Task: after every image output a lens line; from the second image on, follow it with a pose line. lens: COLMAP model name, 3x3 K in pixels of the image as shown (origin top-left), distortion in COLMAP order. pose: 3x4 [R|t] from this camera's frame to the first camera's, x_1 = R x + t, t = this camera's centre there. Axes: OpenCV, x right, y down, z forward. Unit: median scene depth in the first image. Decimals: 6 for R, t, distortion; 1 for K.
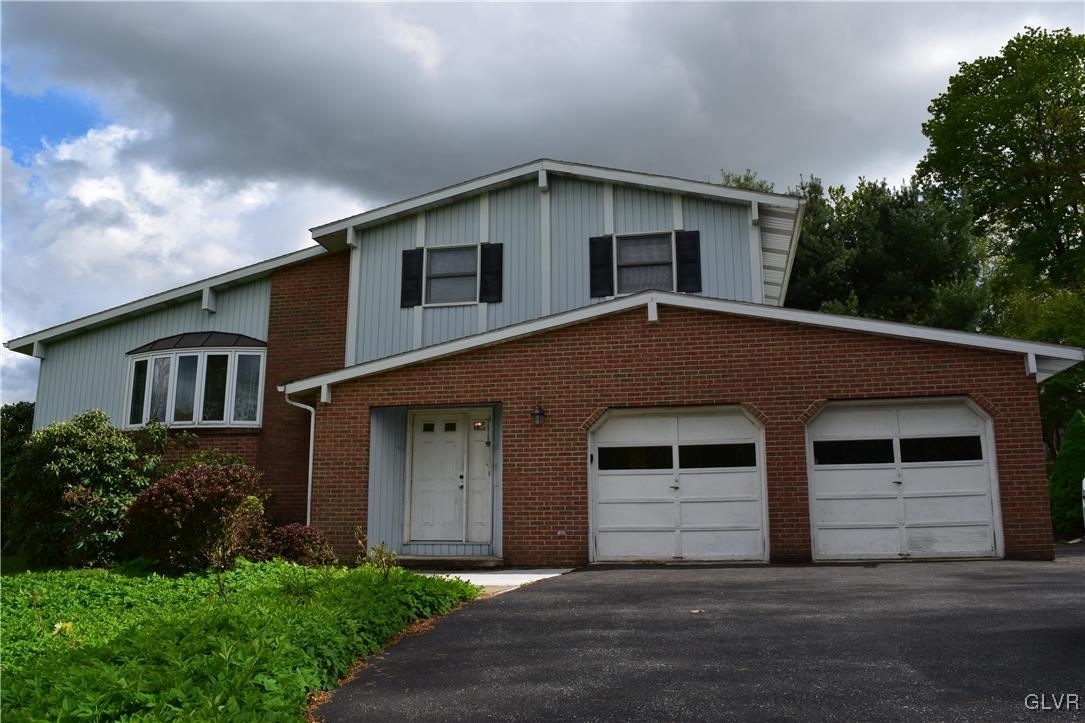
lens RADIAL K [[852.0, 0, 543.4], [0, 852.0, 362.1], [0, 0, 1]] dist [-0.087809, 0.014918]
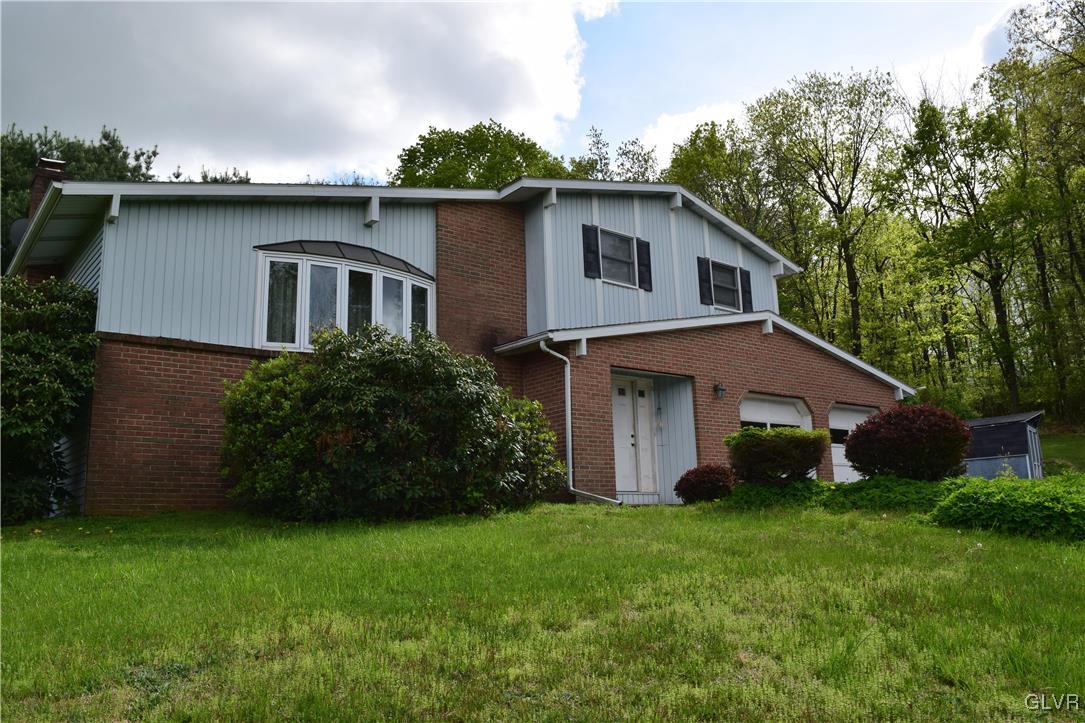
lens RADIAL K [[852.0, 0, 543.1], [0, 852.0, 360.2], [0, 0, 1]] dist [-0.087809, 0.014918]
pose [[0.634168, 0.139722, 0.760467, -1.007742], [-0.129165, 0.988860, -0.073972, 0.127480], [-0.762331, -0.051315, 0.645150, 0.339291]]
